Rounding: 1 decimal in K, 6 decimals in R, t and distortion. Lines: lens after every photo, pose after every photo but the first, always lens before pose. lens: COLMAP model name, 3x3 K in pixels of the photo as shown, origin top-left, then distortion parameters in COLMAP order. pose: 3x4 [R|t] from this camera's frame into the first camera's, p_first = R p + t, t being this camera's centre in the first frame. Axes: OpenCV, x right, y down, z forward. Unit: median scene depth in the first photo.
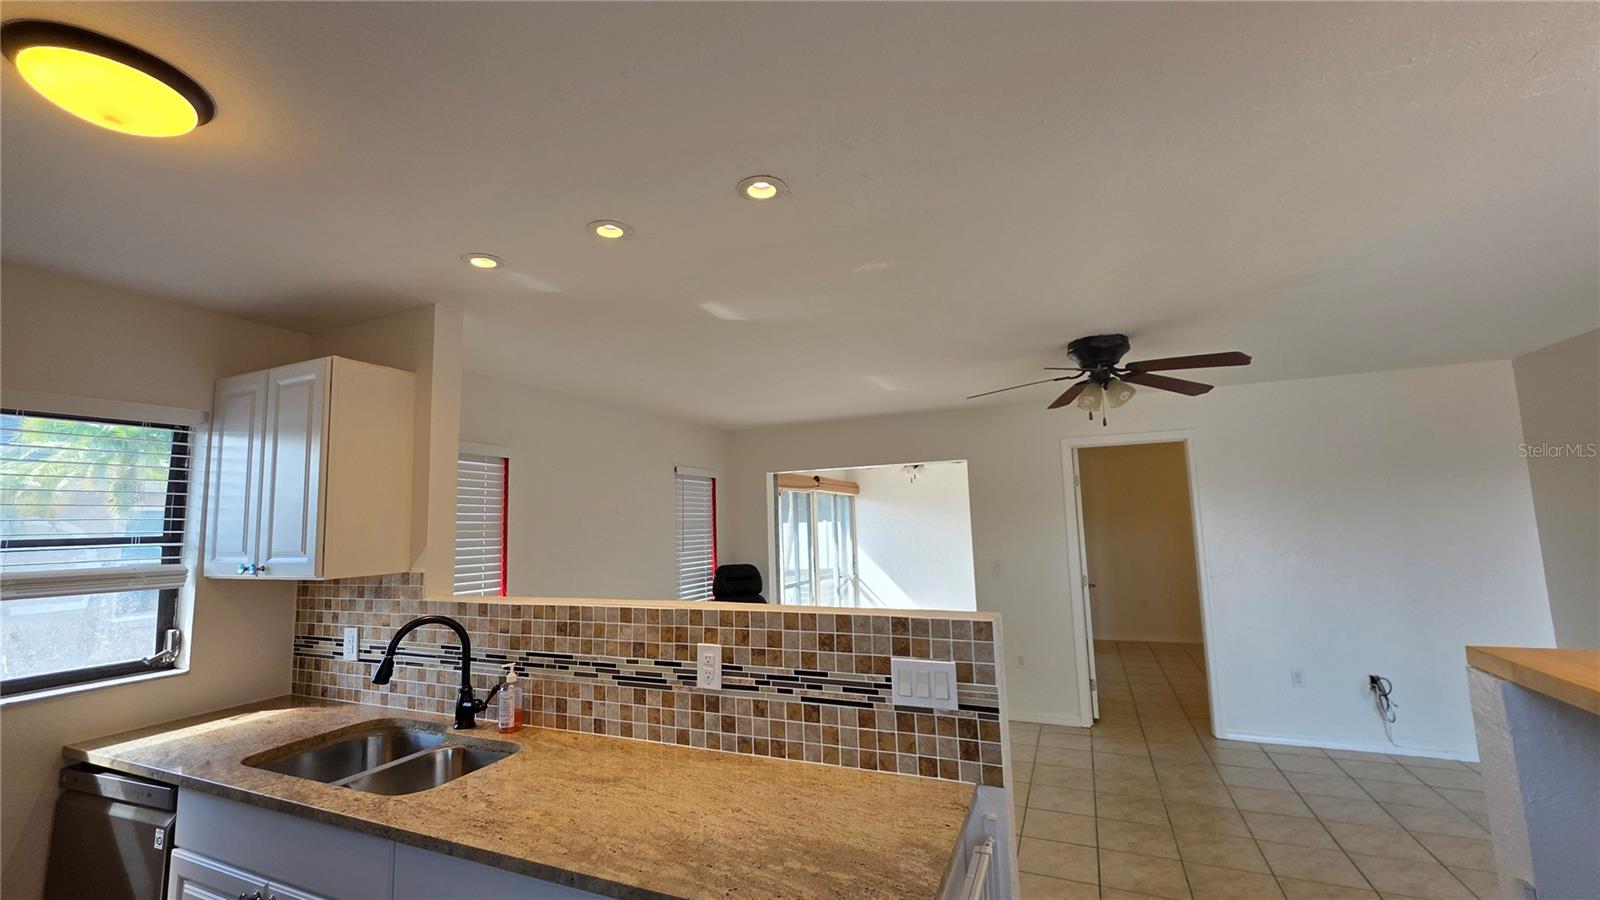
lens RADIAL K [[638.3, 0, 794.6], [0, 638.3, 453.5], [0, 0, 1]] dist [-0.000059, 0.000447]
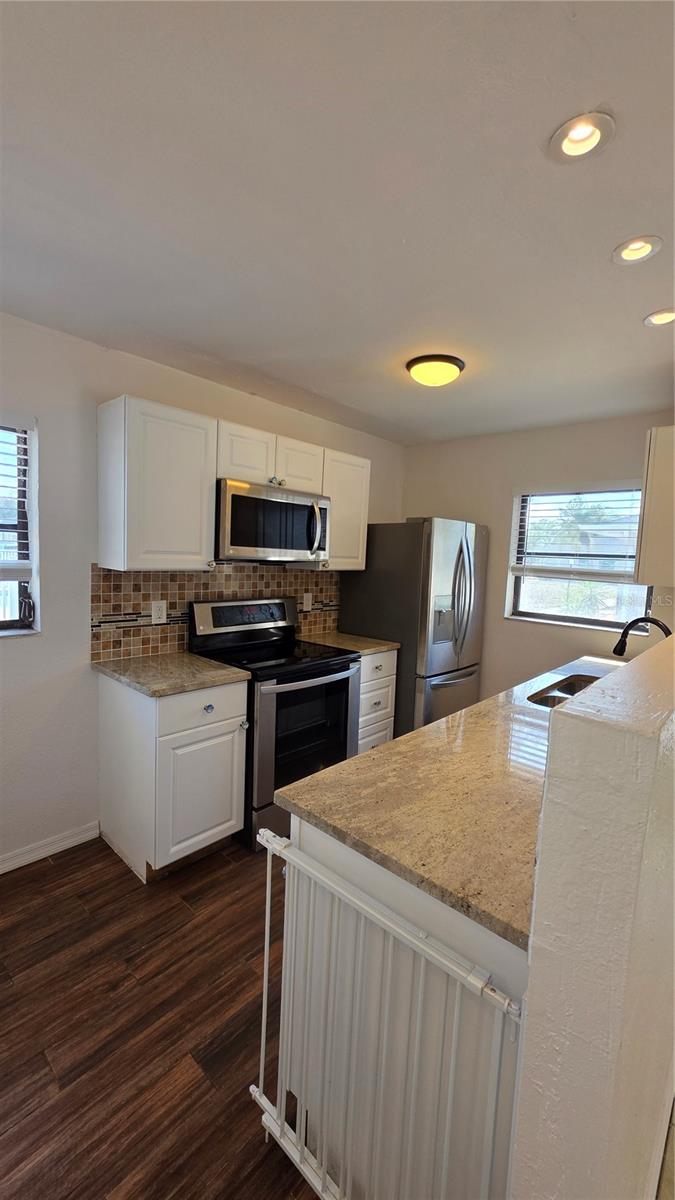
lens RADIAL K [[482.8, 0, 337.5], [0, 482.8, 600.0], [0, 0, 1]] dist [-0.000853, 0.000379]
pose [[-0.320699, 0.110494, -0.940714, 0.592567], [0.063803, 0.993437, 0.094935, 0.082154], [0.945030, -0.029575, -0.325644, 0.738584]]
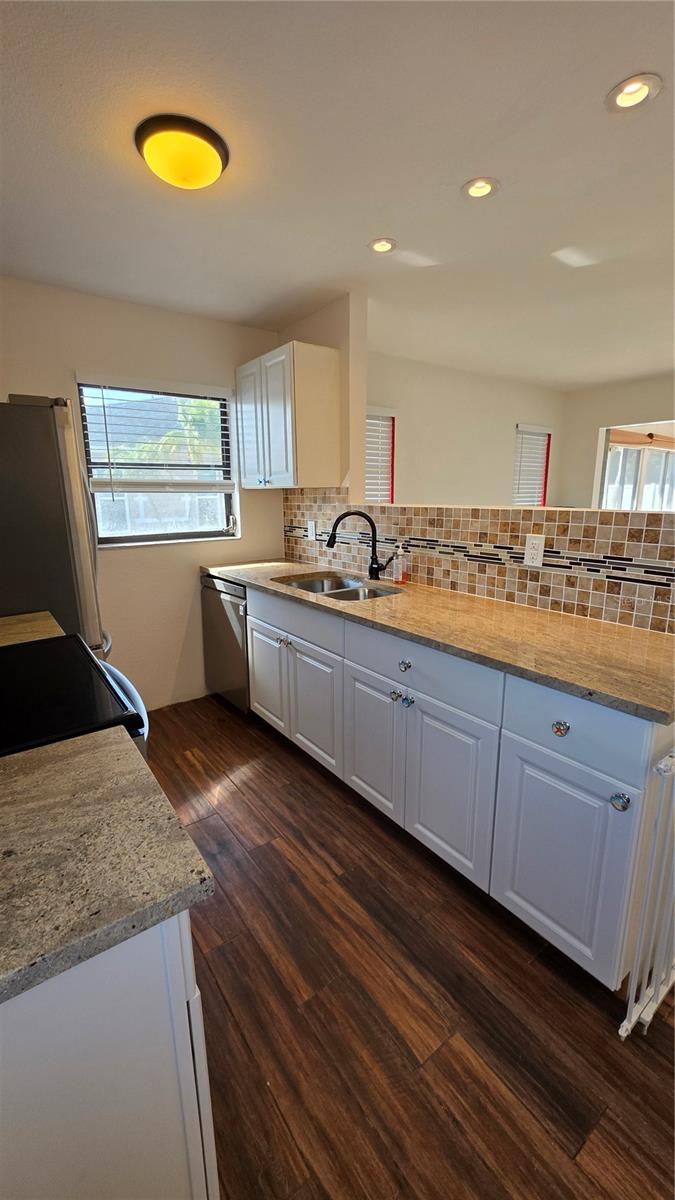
lens RADIAL K [[482.8, 0, 337.5], [0, 482.8, 600.0], [0, 0, 1]] dist [-0.000853, 0.000379]
pose [[0.867321, 0.129651, -0.480567, 0.012178], [0.035724, 0.946777, 0.319902, 0.076946], [0.496465, -0.294626, 0.816528, -0.090966]]
